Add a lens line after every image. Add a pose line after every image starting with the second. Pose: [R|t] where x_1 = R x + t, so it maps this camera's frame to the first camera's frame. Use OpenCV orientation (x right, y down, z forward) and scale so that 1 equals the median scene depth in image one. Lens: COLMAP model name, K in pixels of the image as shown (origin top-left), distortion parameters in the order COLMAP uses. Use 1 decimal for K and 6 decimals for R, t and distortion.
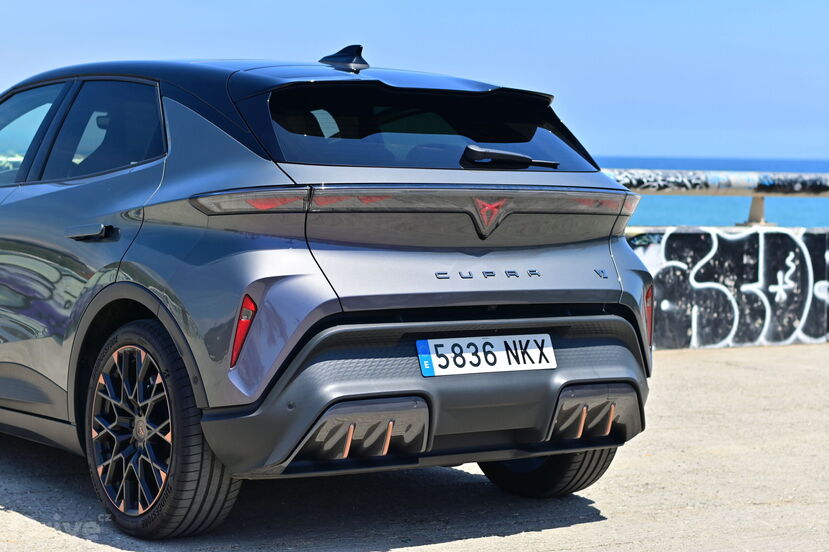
lens RADIAL K [[1858.0, 0, 414.5], [0, 1858.0, 276.0], [0, 0, 1]] dist [0.019152, 0.116454]
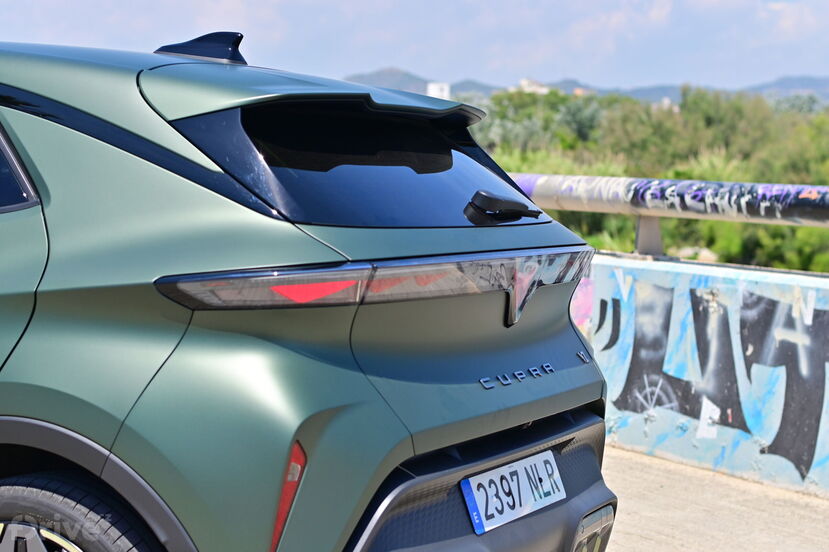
lens RADIAL K [[1858.0, 0, 414.5], [0, 1858.0, 276.0], [0, 0, 1]] dist [0.019152, 0.116454]
pose [[0.872413, -0.019487, 0.488382, -0.328326], [0.010058, 0.999709, 0.021923, -0.053242], [-0.488667, -0.014214, 0.872355, 0.399283]]
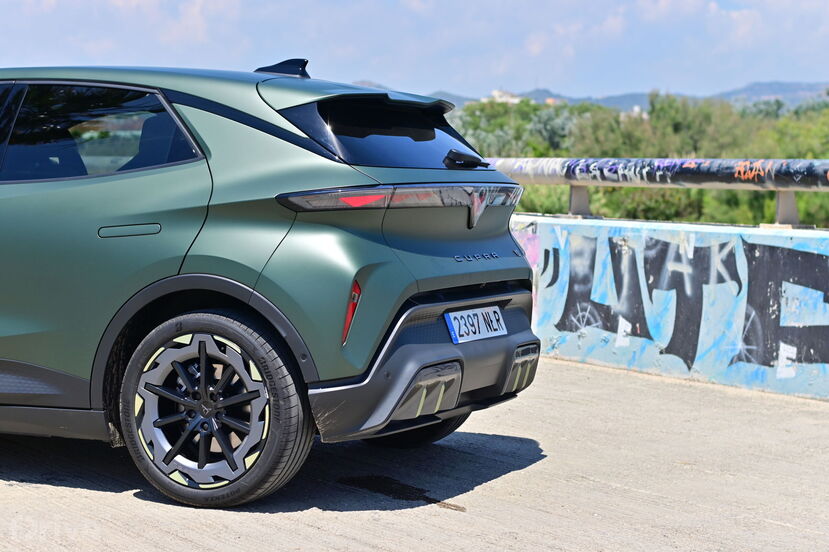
lens RADIAL K [[1858.0, 0, 414.5], [0, 1858.0, 276.0], [0, 0, 1]] dist [0.019152, 0.116454]
pose [[0.865438, -0.033473, 0.499897, -0.580639], [0.029589, 0.999439, 0.015696, -0.008668], [-0.500142, 0.001207, 0.865942, -0.016637]]
